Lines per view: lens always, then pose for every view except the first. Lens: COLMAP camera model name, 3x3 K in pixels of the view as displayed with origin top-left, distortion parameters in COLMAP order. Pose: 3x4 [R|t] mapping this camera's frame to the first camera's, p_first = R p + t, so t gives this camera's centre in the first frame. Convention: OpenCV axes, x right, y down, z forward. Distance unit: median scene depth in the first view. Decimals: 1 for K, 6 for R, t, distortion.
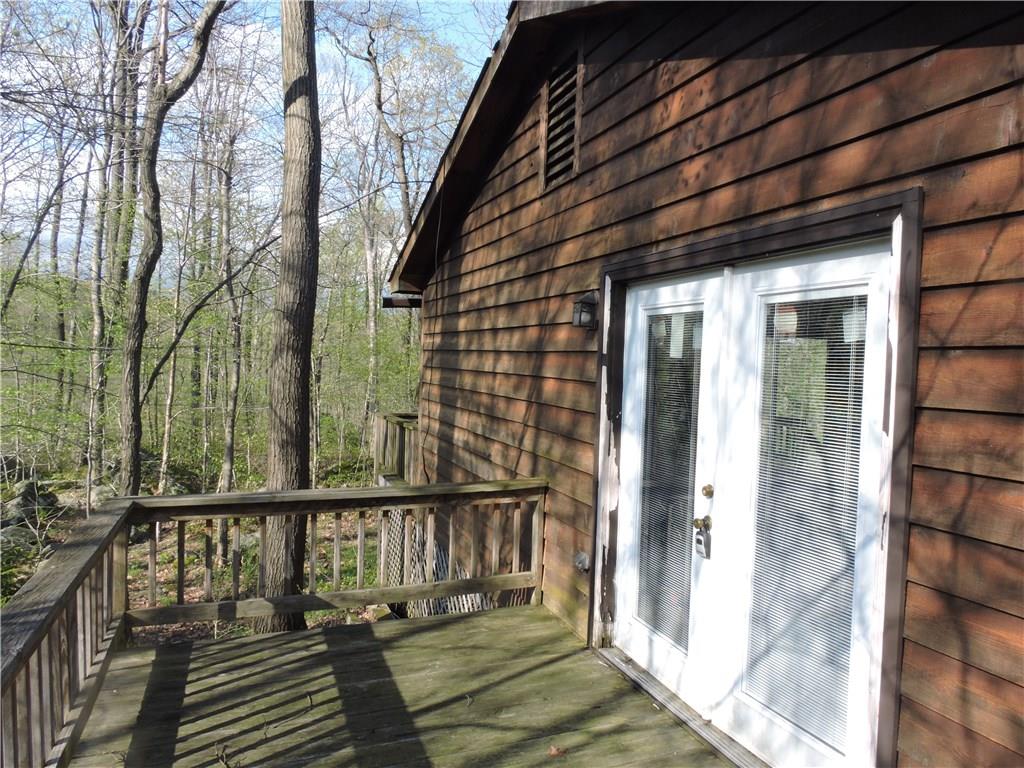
lens RADIAL K [[734.3, 0, 512.0], [0, 734.3, 384.0], [0, 0, 1]] dist [0.000921, 0.001192]
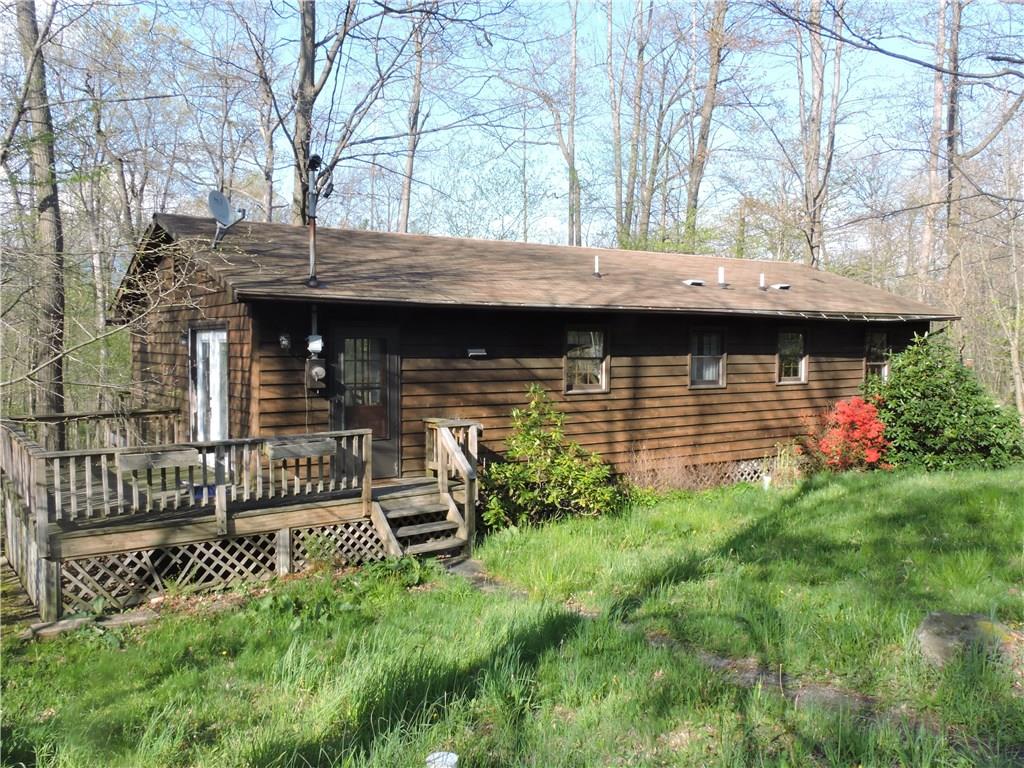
lens RADIAL K [[892.6, 0, 512.0], [0, 892.6, 384.0], [0, 0, 1]] dist [-0.002283, -0.004206]
pose [[0.970822, -0.039535, 0.236519, 0.265628], [0.035344, 0.999134, 0.021933, 0.018304], [-0.237182, -0.012934, 0.971379, -1.339589]]
